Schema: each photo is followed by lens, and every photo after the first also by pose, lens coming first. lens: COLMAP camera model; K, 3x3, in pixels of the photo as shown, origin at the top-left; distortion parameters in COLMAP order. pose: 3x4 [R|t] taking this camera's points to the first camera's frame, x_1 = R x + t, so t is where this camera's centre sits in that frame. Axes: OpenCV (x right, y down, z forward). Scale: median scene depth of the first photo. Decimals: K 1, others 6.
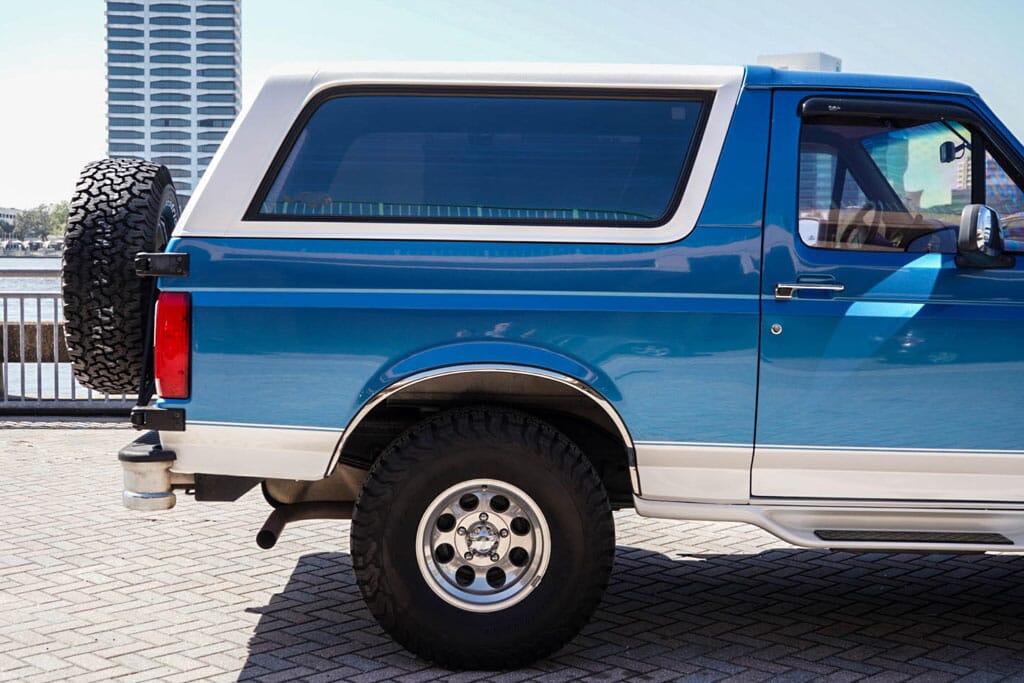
lens RADIAL K [[1257.2, 0, 462.9], [0, 1257.2, 341.8], [0, 0, 1]] dist [0.009666, 0.003208]
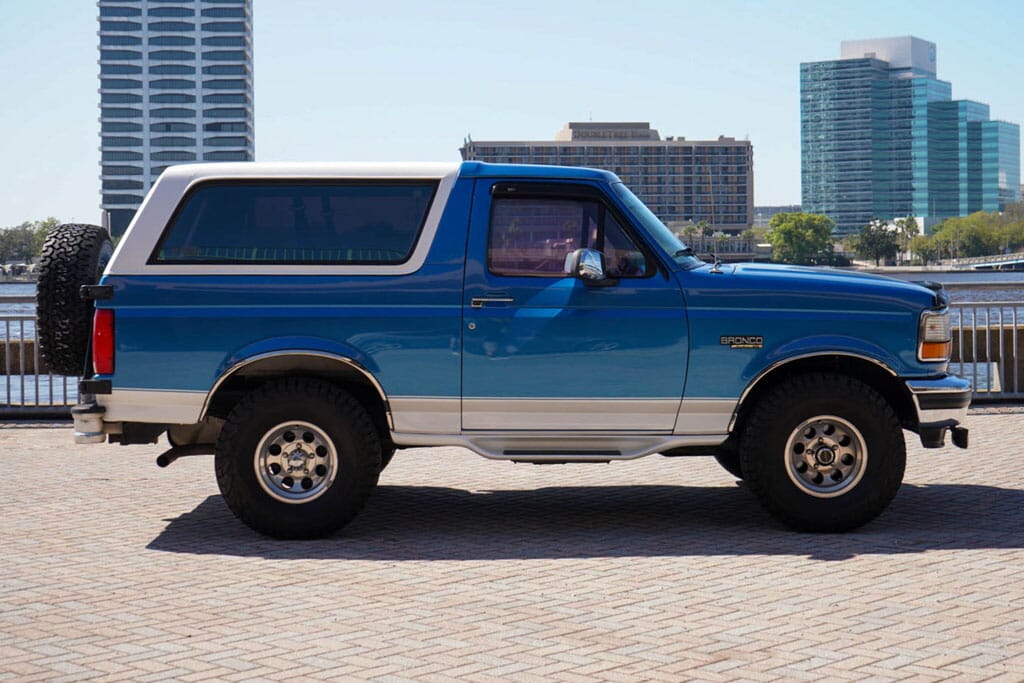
lens RADIAL K [[1445.2, 0, 512.0], [0, 1445.2, 341.5], [0, 0, 1]] dist [0.006883, 0.126131]
pose [[0.999889, -0.014907, -0.000524, 0.292272], [0.014885, 0.999447, -0.029737, 0.064958], [0.000967, 0.029725, 0.999558, -0.852986]]
